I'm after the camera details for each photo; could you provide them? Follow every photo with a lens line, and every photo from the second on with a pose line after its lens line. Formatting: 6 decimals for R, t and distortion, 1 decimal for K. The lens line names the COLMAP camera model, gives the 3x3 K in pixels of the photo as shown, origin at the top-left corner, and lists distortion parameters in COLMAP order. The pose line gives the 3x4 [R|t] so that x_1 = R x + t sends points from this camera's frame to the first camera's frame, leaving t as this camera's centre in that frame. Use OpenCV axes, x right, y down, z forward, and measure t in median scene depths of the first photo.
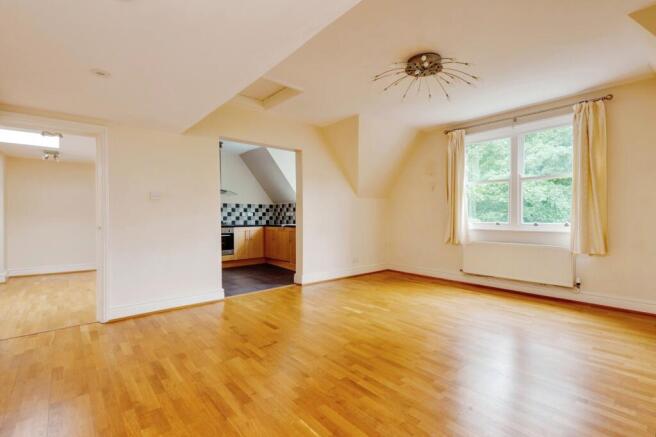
lens RADIAL K [[301.2, 0, 326.7], [0, 301.2, 218.7], [0, 0, 1]] dist [-0.000649, -0.000064]
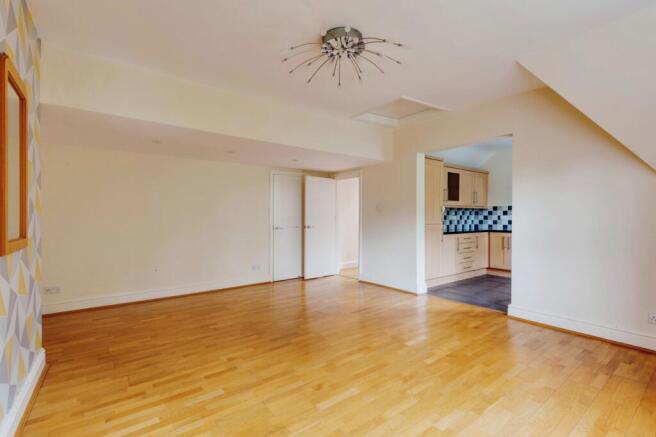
lens RADIAL K [[301.2, 0, 327.2], [0, 301.2, 220.5], [0, 0, 1]] dist [-0.000649, -0.000064]
pose [[-0.046451, 0.008814, -0.998882, 0.423892], [-0.005138, 0.999946, 0.009063, -0.008819], [0.998907, 0.005553, -0.046403, 0.383437]]
